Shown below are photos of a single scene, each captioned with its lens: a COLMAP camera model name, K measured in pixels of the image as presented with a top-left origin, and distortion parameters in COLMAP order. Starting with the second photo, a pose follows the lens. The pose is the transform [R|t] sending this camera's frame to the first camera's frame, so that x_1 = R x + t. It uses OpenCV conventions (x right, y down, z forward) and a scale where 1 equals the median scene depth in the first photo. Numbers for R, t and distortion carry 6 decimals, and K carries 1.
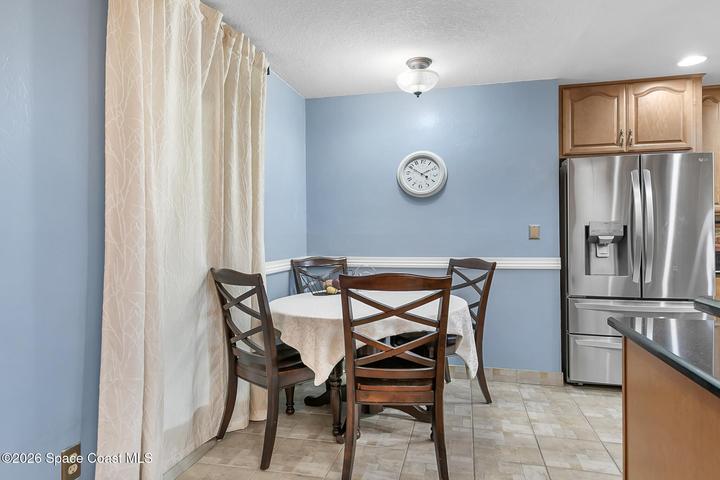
lens RADIAL K [[424.9, 0, 350.5], [0, 424.9, 234.5], [0, 0, 1]] dist [0.000655, 0.000569]
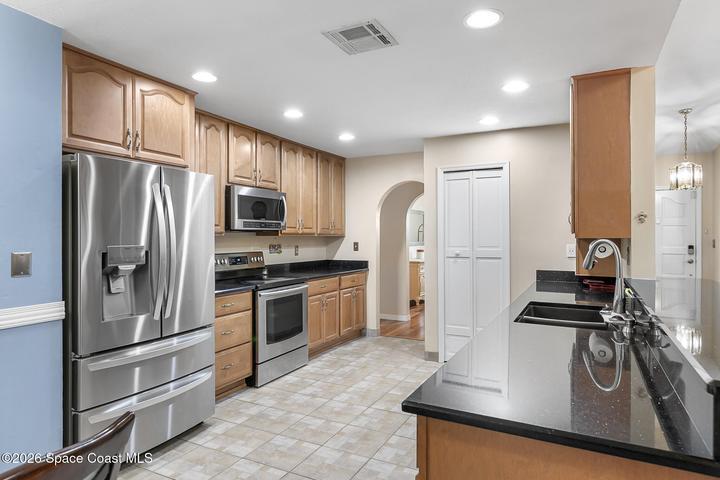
lens RADIAL K [[444.2, 0, 359.3], [0, 444.2, 233.4], [0, 0, 1]] dist [-0.001251, -0.000005]
pose [[0.229106, 0.010881, 0.973341, -0.073174], [-0.002245, 0.999941, -0.010650, -0.044009], [-0.973399, 0.000255, 0.229117, 0.399109]]
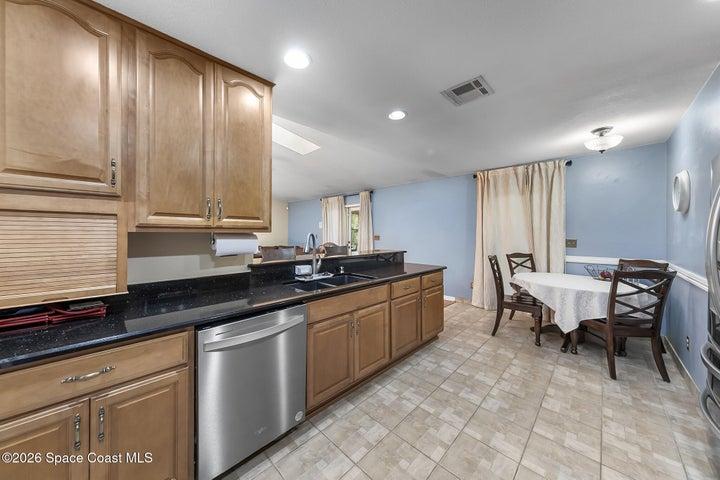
lens RADIAL K [[261.9, 0, 365.9], [0, 261.9, 232.7], [0, 0, 1]] dist [0.001557, 0.000132]
pose [[-0.475213, 0.007577, -0.879838, 1.267359], [0.002815, 0.999971, 0.007091, -0.051636], [0.879866, 0.000893, -0.475220, 0.644717]]
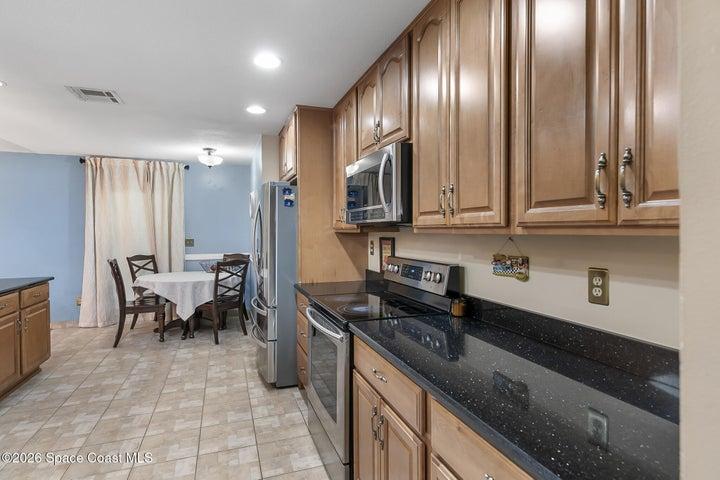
lens RADIAL K [[364.7, 0, 356.1], [0, 364.7, 232.2], [0, 0, 1]] dist [0.001814, -0.000312]
pose [[0.557357, 0.009455, -0.830219, 1.673985], [0.000138, 0.999934, 0.011480, -0.062665], [0.830273, -0.006513, 0.557319, 0.587726]]
